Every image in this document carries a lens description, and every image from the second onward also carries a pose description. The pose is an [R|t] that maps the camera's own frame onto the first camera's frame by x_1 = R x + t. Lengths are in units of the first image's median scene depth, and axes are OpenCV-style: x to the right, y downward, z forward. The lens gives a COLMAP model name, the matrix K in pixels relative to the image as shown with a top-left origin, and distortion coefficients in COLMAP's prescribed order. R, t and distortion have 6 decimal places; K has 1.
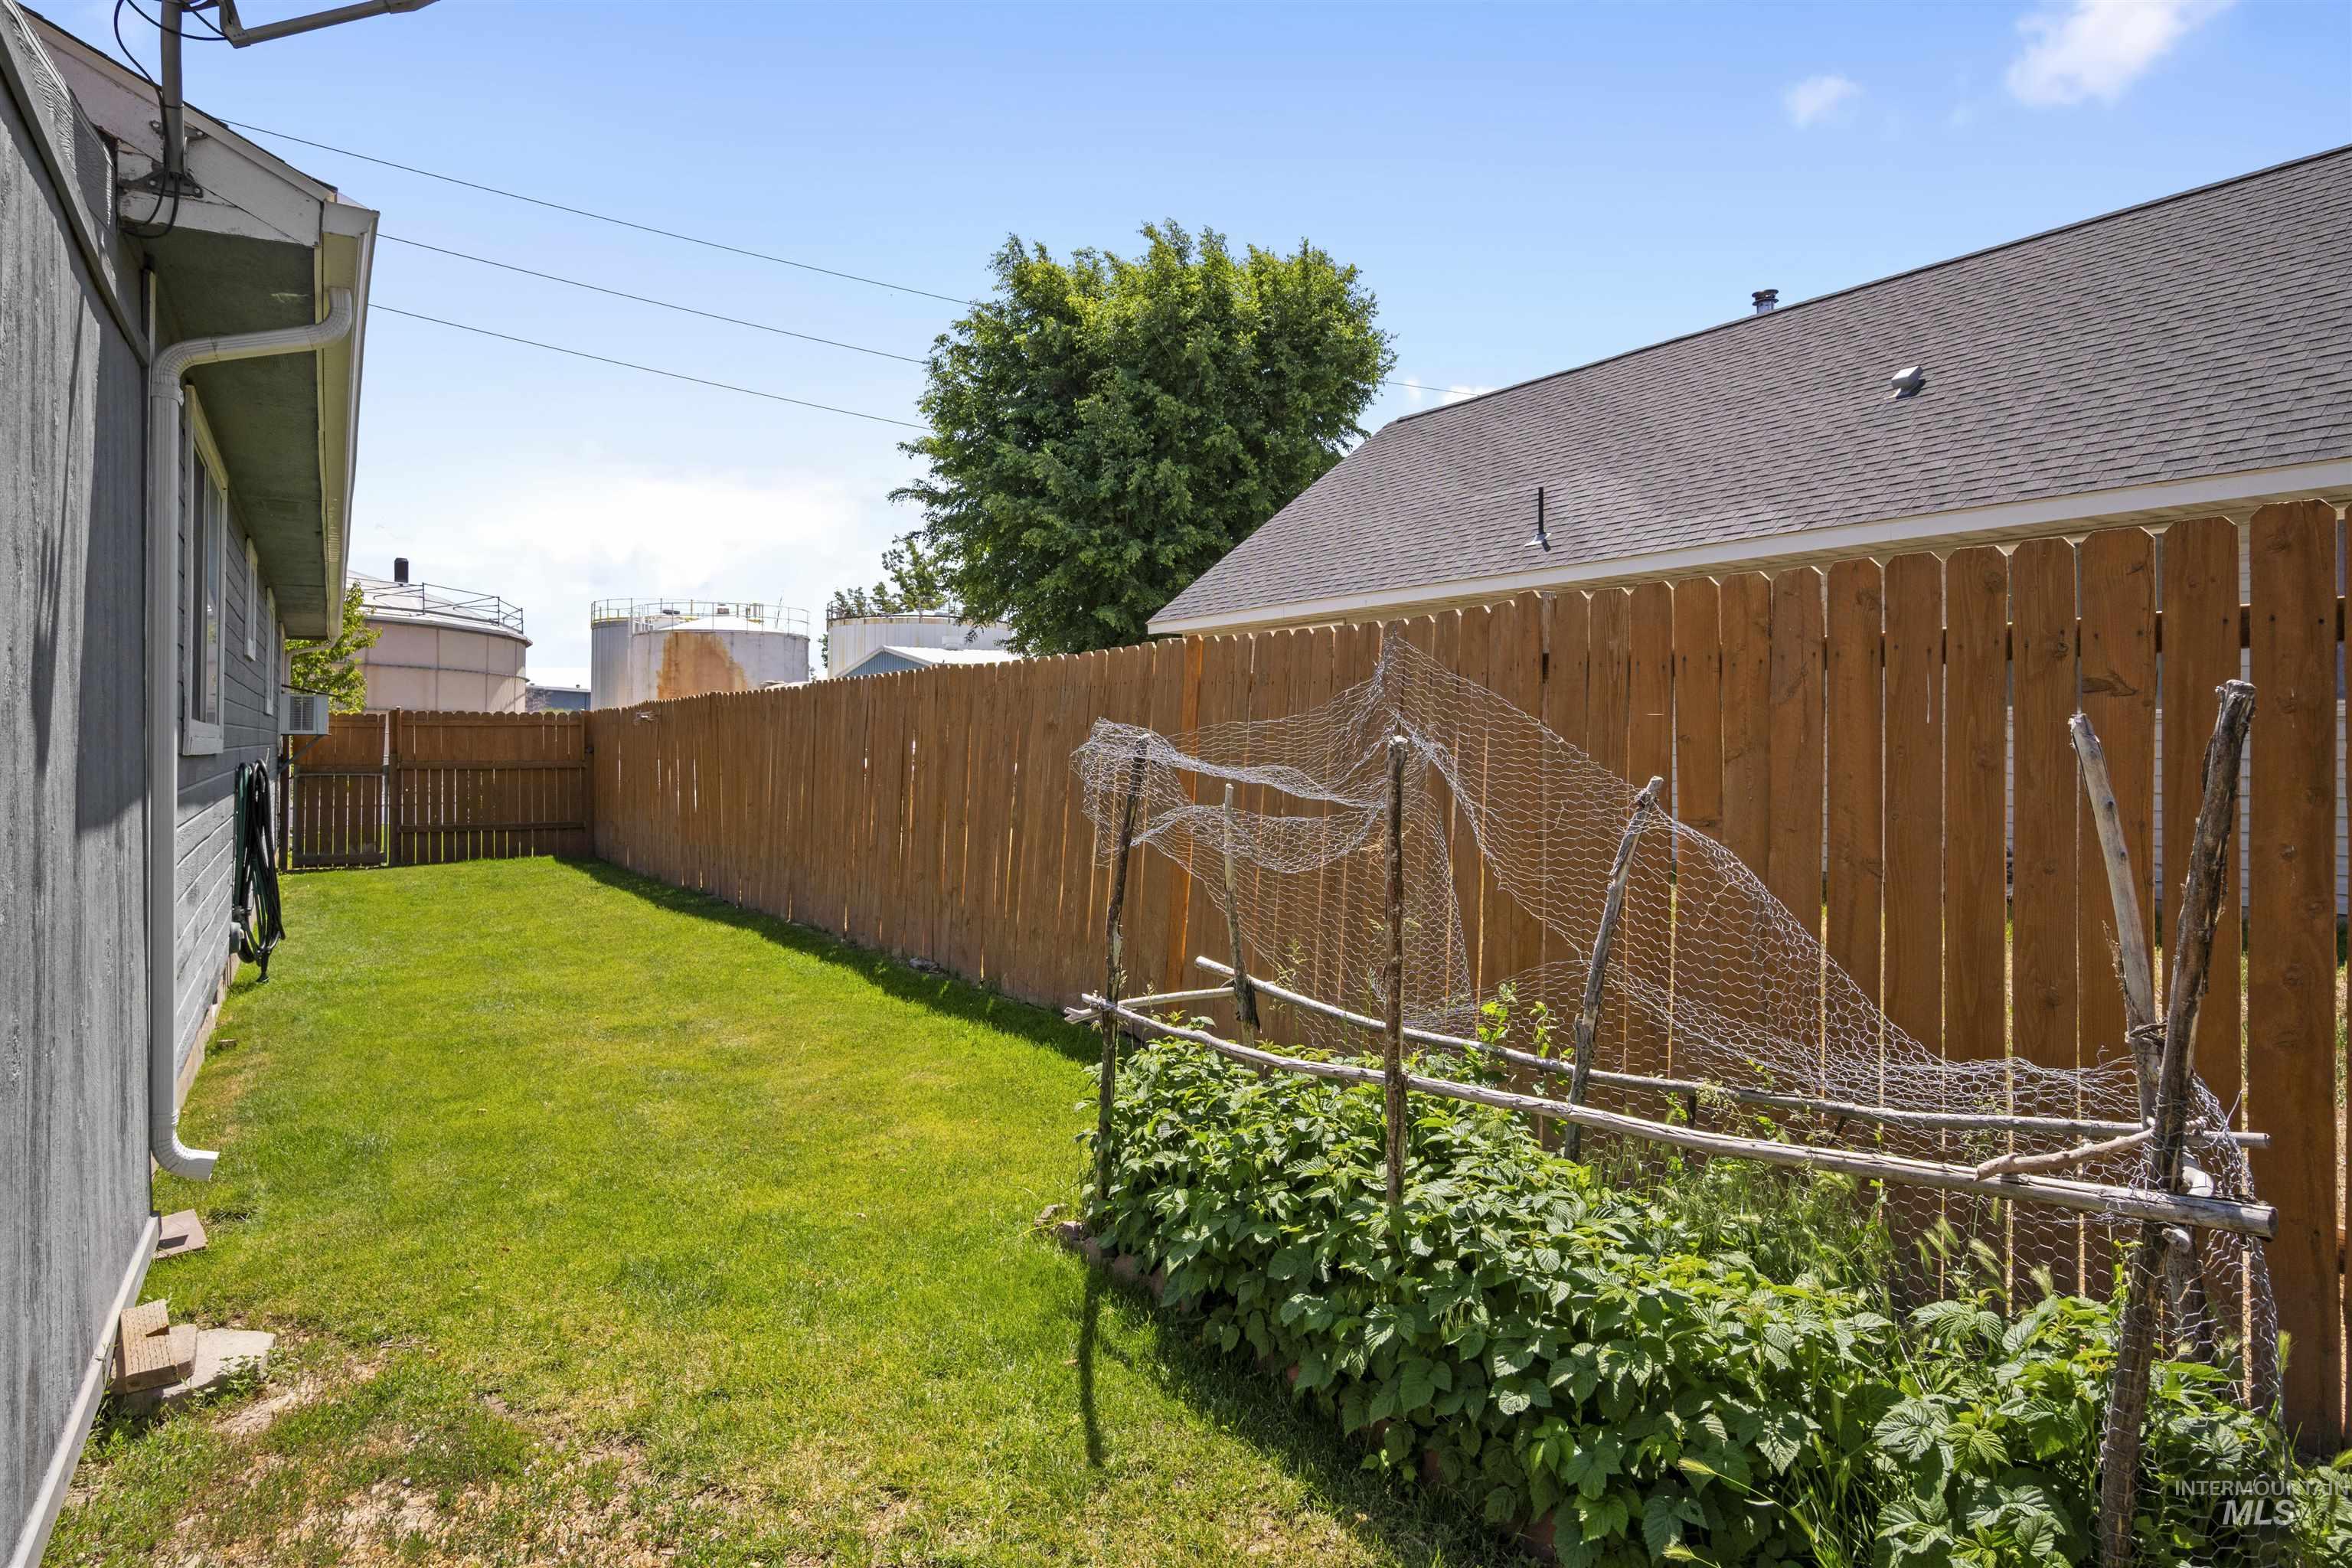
lens RADIAL K [[1407.8, 0, 1168.4], [0, 1407.8, 720.3], [0, 0, 1]] dist [-0.019595, -0.000058]
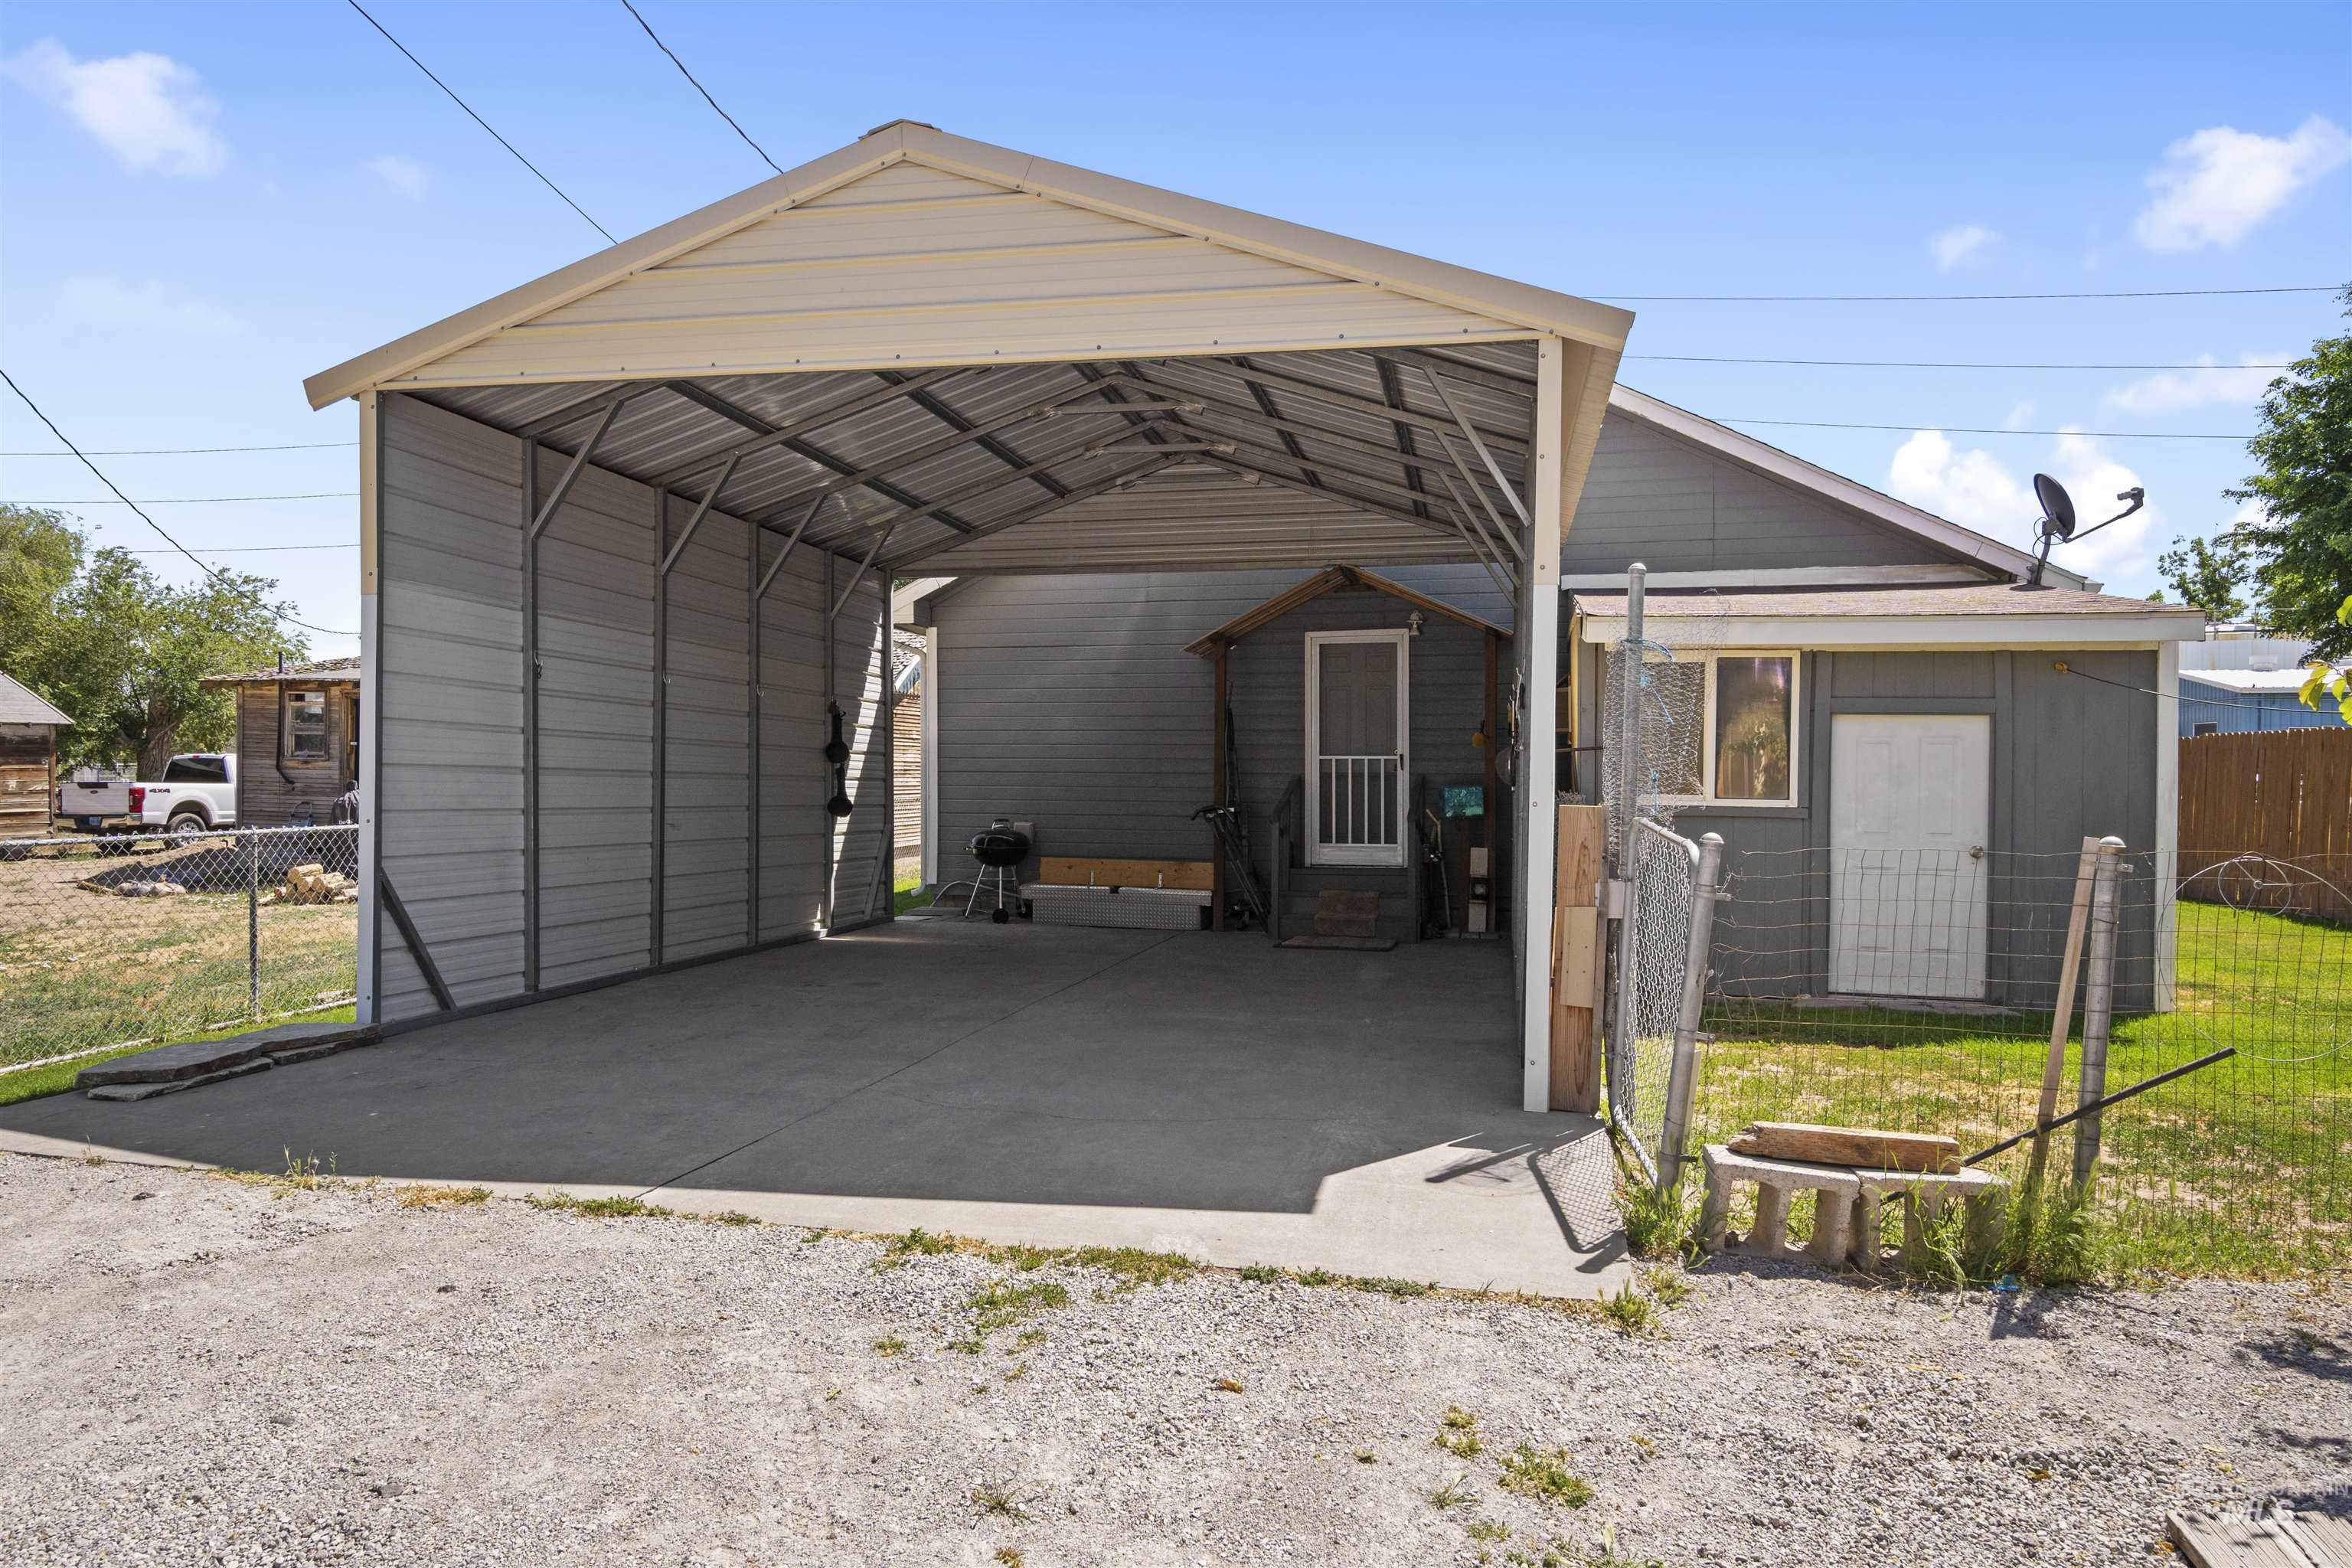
lens RADIAL K [[1451.9, 0, 1160.8], [0, 1451.9, 788.1], [0, 0, 1]] dist [-0.013442, -0.002454]
pose [[0.698002, 0.013611, -0.715966, 0.025664], [0.004501, 0.999716, 0.023393, -0.005195], [0.716082, -0.019551, 0.697743, -0.339637]]
